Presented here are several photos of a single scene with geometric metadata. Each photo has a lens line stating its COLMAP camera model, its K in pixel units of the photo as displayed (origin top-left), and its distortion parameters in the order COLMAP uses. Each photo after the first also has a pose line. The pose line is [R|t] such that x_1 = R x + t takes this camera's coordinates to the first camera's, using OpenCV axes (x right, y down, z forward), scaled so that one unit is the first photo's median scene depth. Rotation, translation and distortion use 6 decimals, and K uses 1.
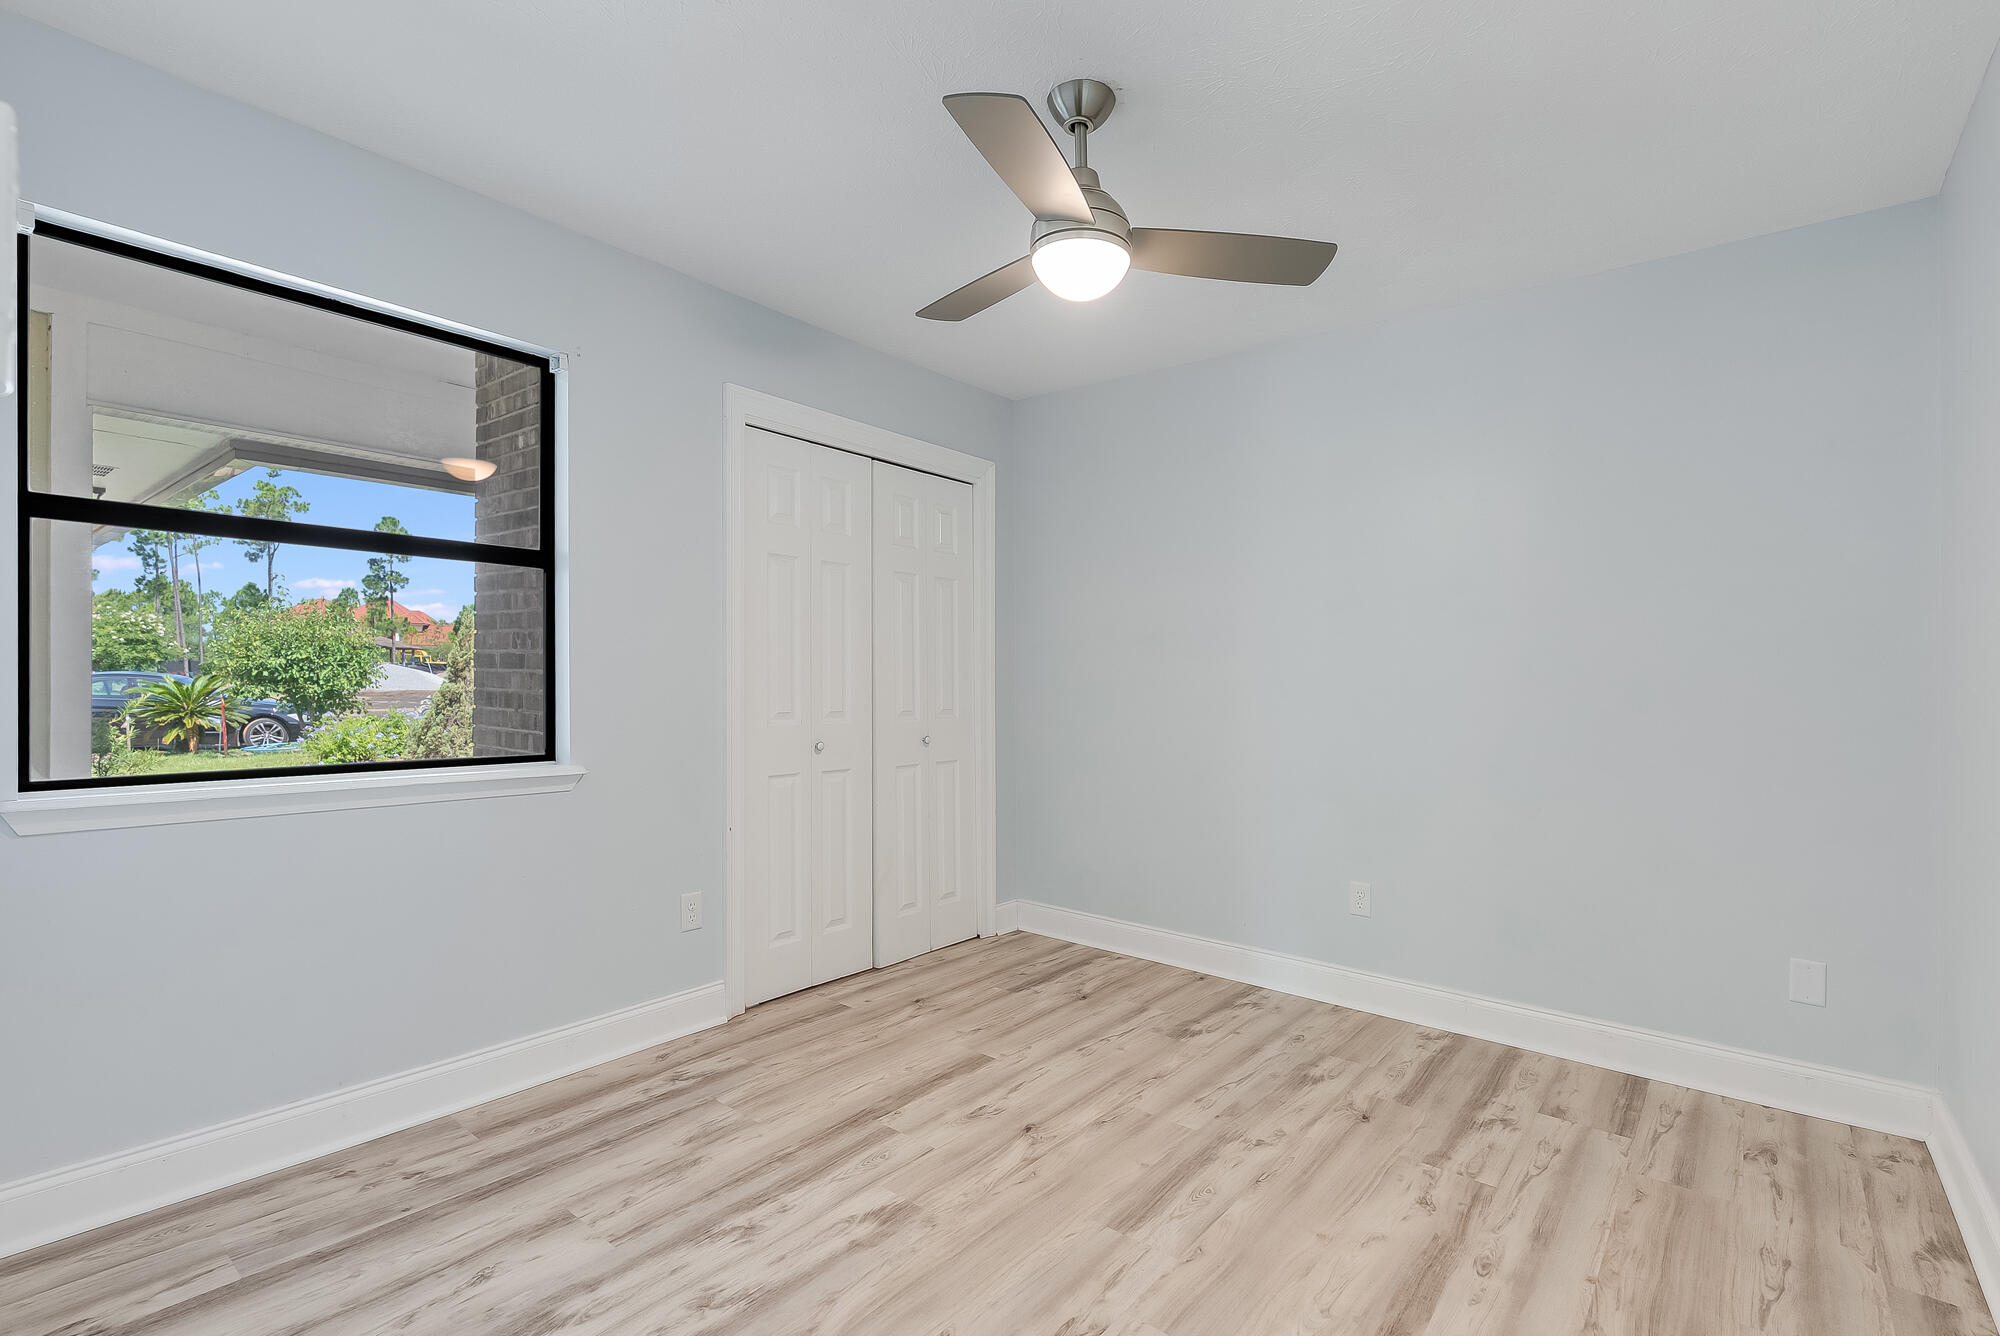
lens RADIAL K [[919.9, 0, 1014.7], [0, 919.9, 664.4], [0, 0, 1]] dist [-0.006069, 0.000902]
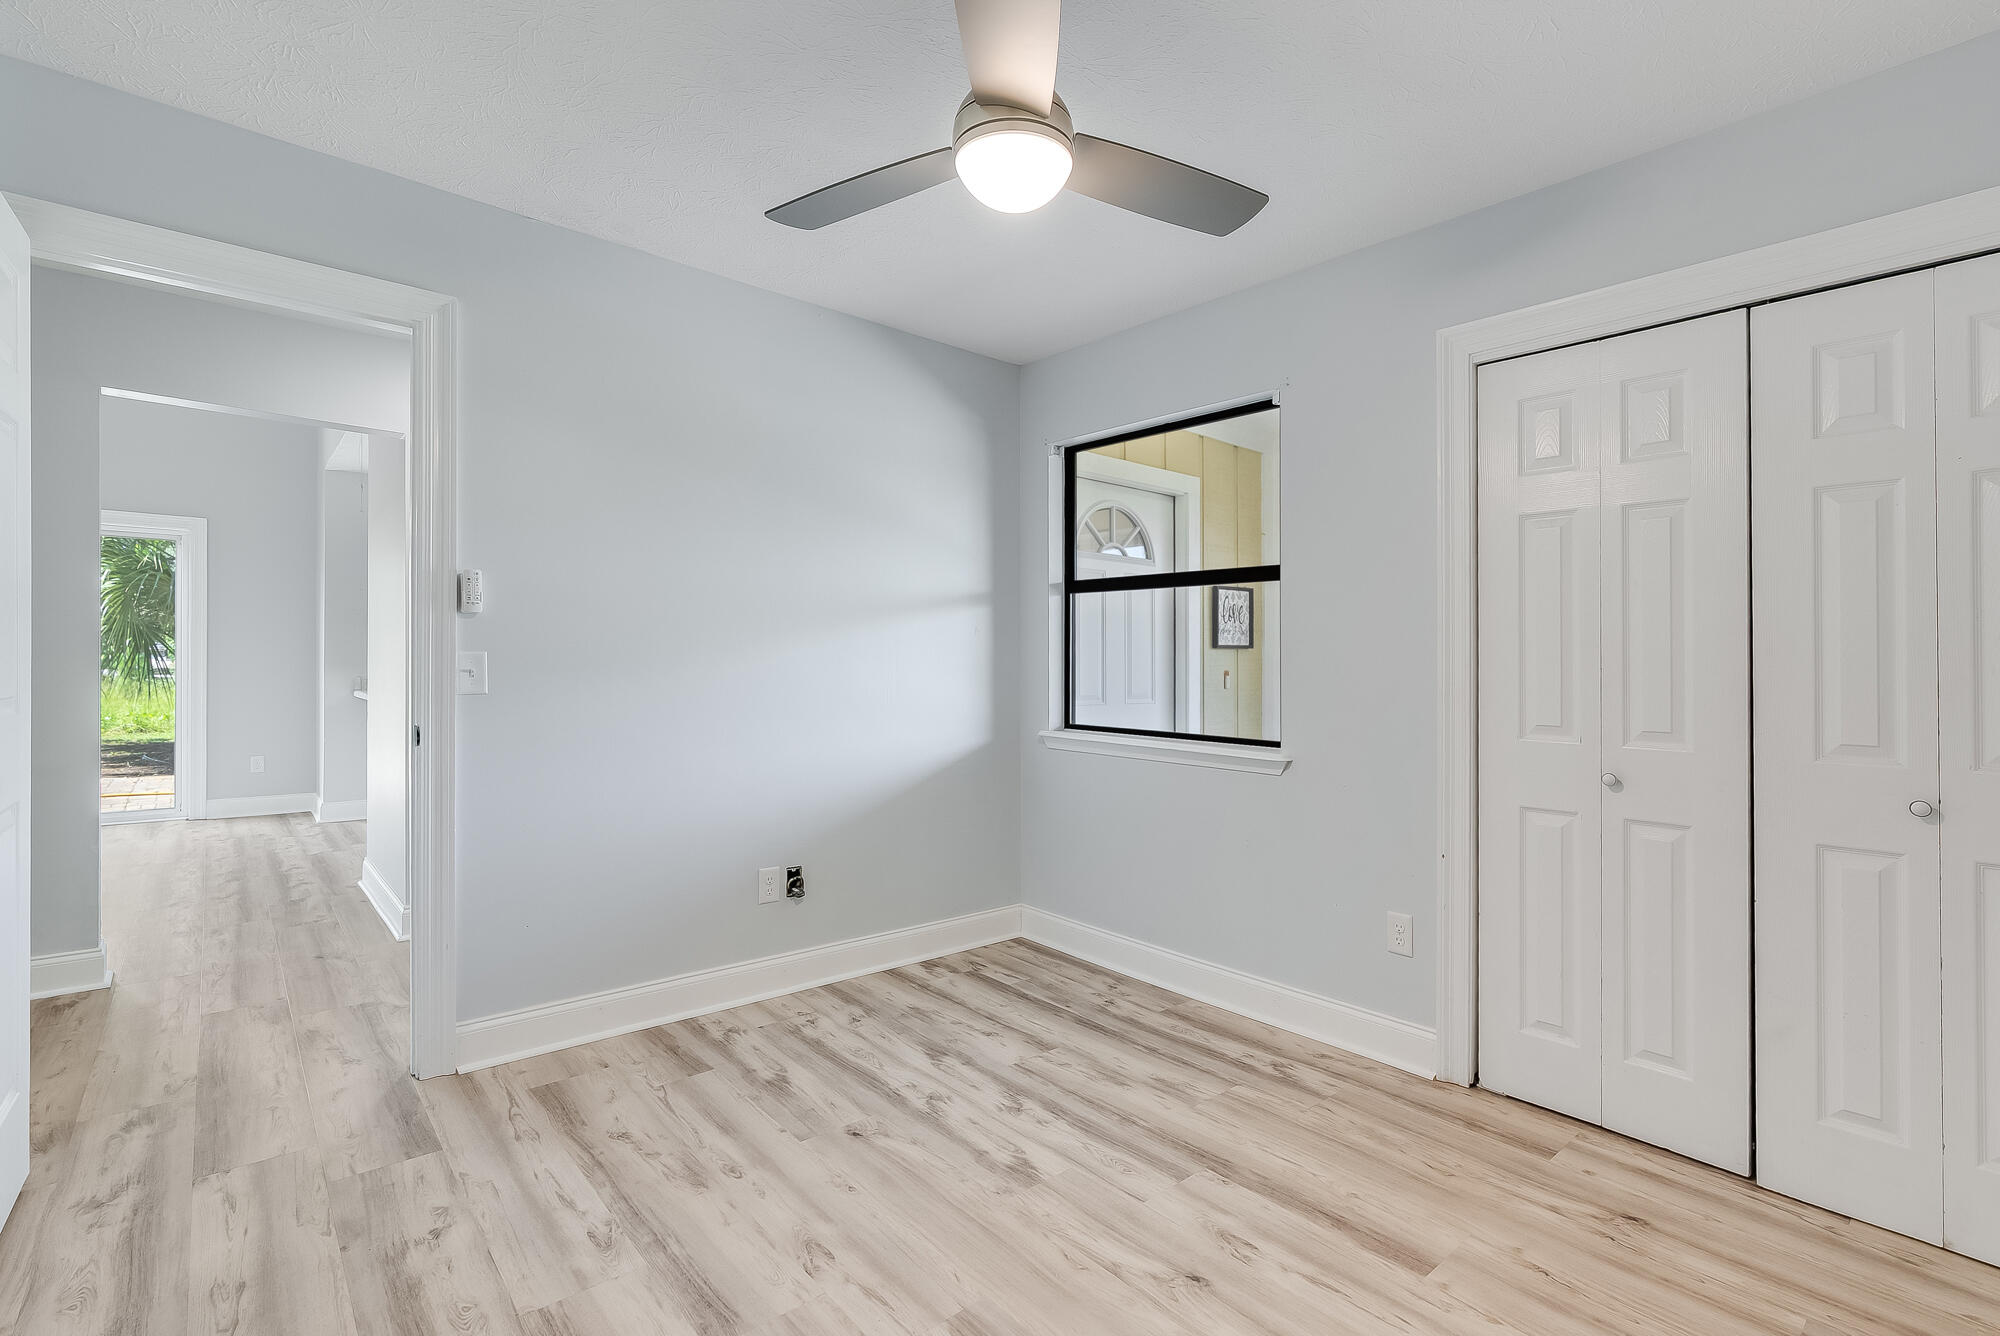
lens RADIAL K [[919.9, 0, 1014.7], [0, 919.9, 664.4], [0, 0, 1]] dist [-0.006069, 0.000902]
pose [[-0.170517, -0.018693, -0.985177, 0.774518], [-0.006399, 0.999820, -0.017864, 0.026684], [0.985334, 0.003258, -0.170605, 0.981136]]
